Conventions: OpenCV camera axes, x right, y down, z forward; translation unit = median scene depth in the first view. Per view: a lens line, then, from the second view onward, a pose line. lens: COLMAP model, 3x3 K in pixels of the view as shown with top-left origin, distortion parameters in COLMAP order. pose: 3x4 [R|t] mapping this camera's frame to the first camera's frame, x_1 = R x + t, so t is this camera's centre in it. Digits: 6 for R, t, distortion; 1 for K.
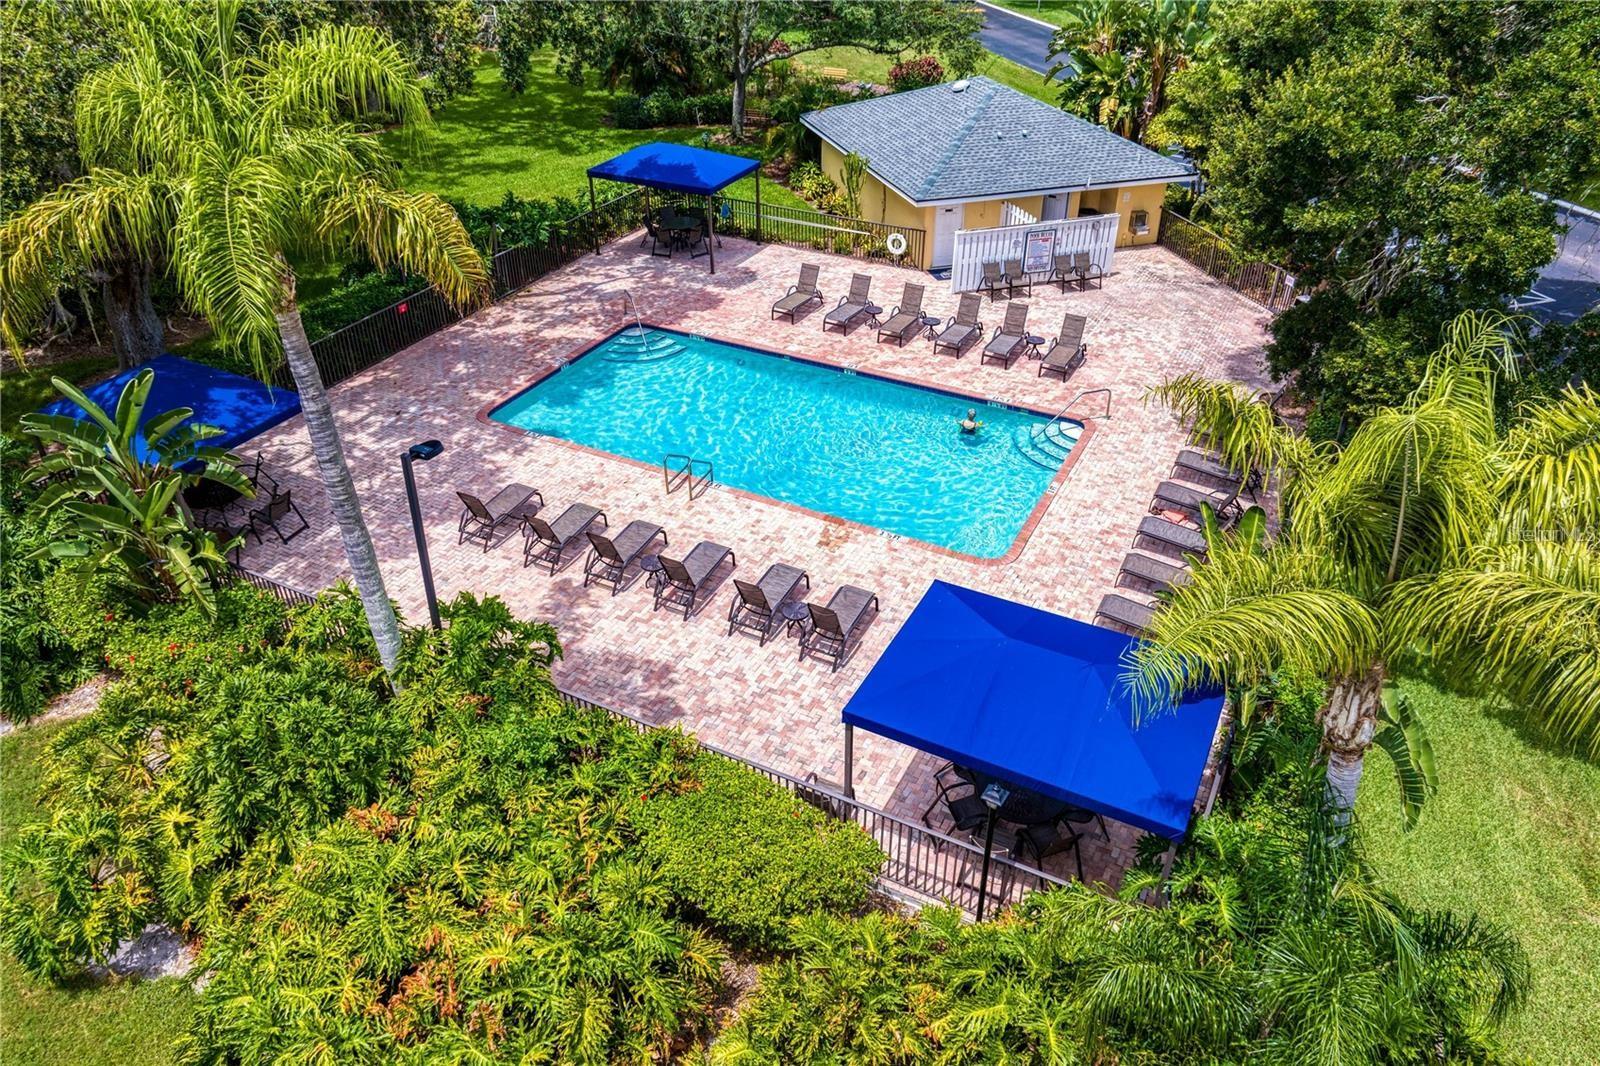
lens RADIAL K [[1102.0, 0, 800.0], [0, 1102.0, 533.0], [0, 0, 1]] dist [-0.031778, 0.001384]
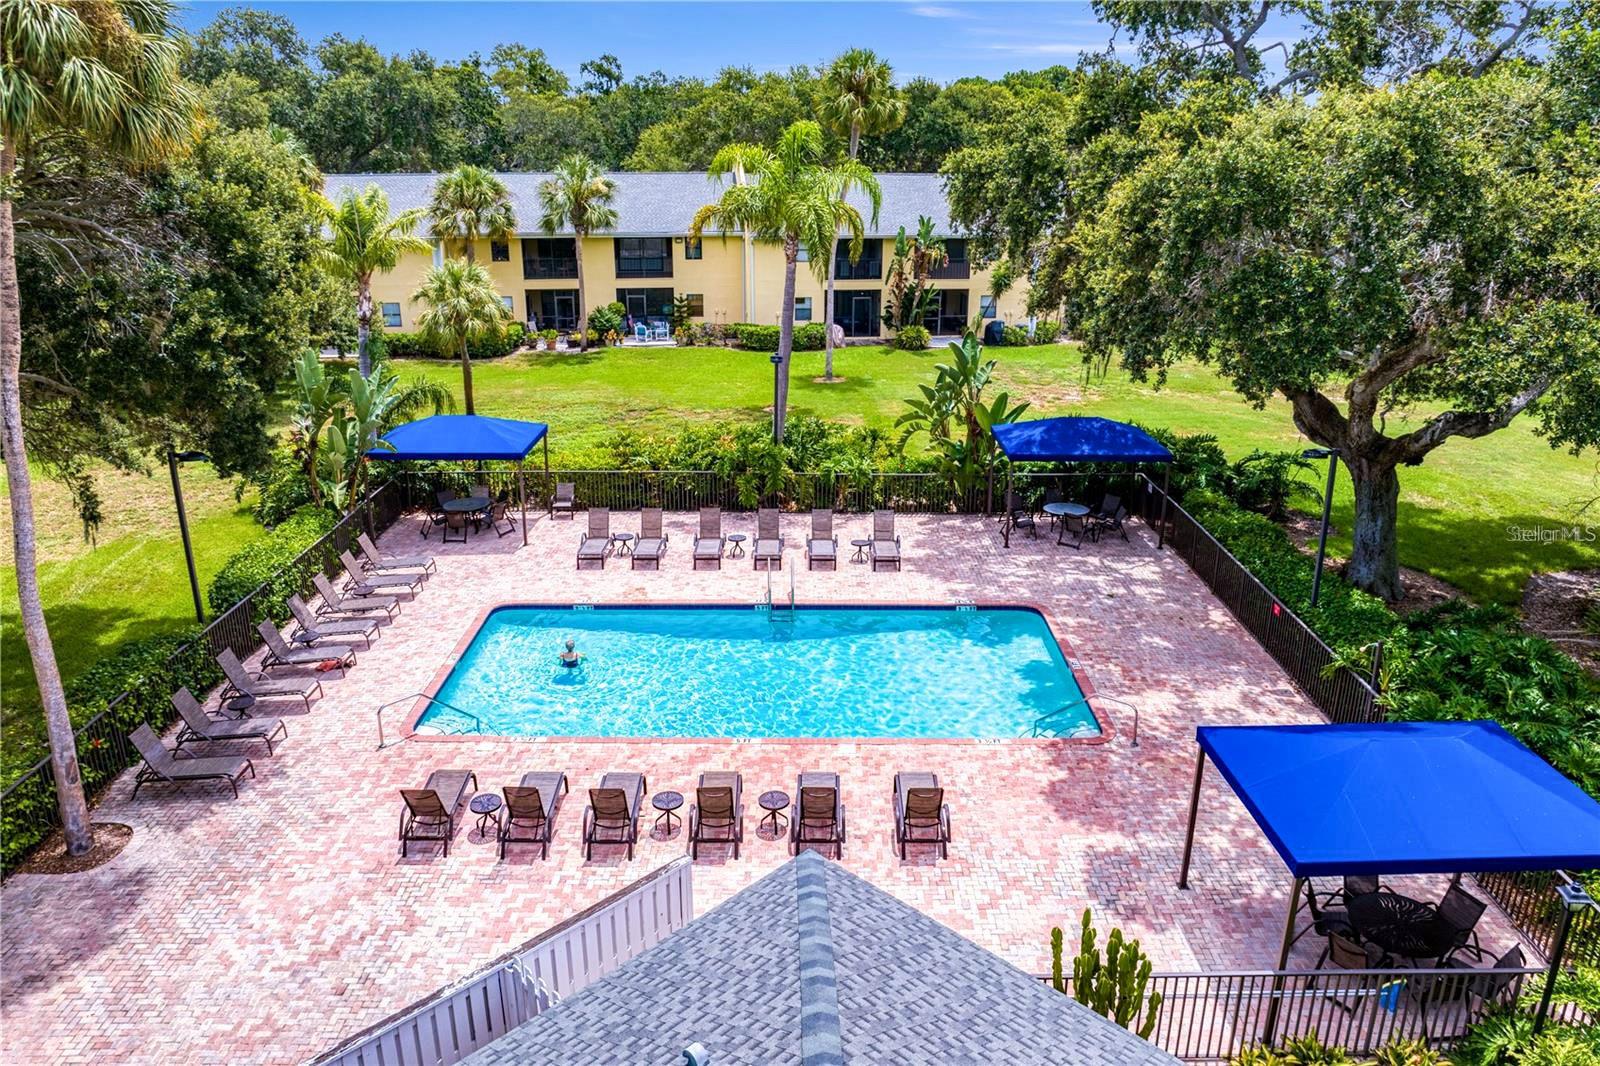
lens RADIAL K [[1102.0, 0, 800.0], [0, 1102.0, 533.0], [0, 0, 1]] dist [-0.031778, 0.001384]
pose [[-0.888230, 0.156505, -0.431918, 0.289851], [-0.252637, 0.618842, 0.743780, -0.732022], [0.383694, 0.769766, -0.510136, 1.187818]]
